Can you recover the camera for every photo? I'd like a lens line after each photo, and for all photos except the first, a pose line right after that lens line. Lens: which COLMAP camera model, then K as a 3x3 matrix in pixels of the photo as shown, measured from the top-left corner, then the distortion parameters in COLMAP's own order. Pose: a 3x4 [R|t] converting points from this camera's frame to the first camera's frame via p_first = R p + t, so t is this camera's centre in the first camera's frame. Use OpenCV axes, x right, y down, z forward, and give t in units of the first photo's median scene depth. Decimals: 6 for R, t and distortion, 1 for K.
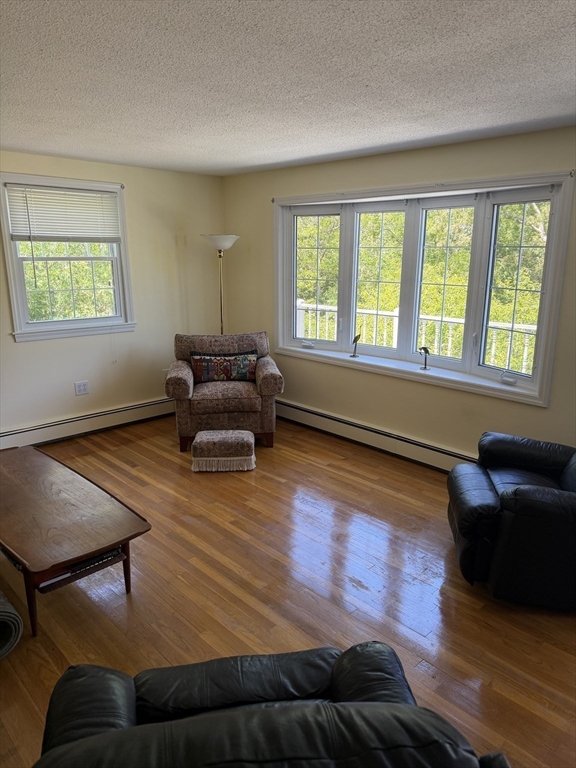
lens RADIAL K [[557.6, 0, 287.1], [0, 557.6, 383.9], [0, 0, 1]] dist [0.072258, -0.093289]
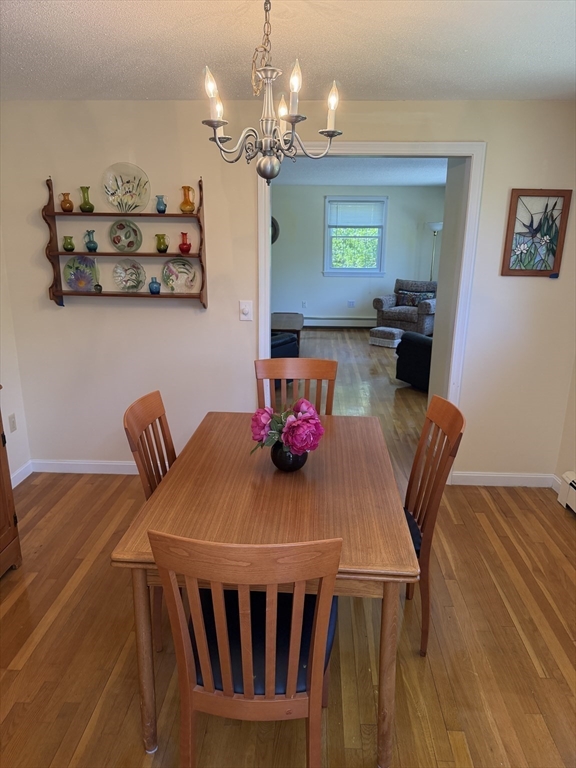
lens RADIAL K [[557.6, 0, 291.5], [0, 557.6, 382.8], [0, 0, 1]] dist [0.072258, -0.093289]
pose [[0.690758, 0.190480, -0.697546, 1.022391], [-0.171366, 0.980321, 0.097999, 0.139473], [0.702487, 0.051842, 0.709806, -0.584773]]
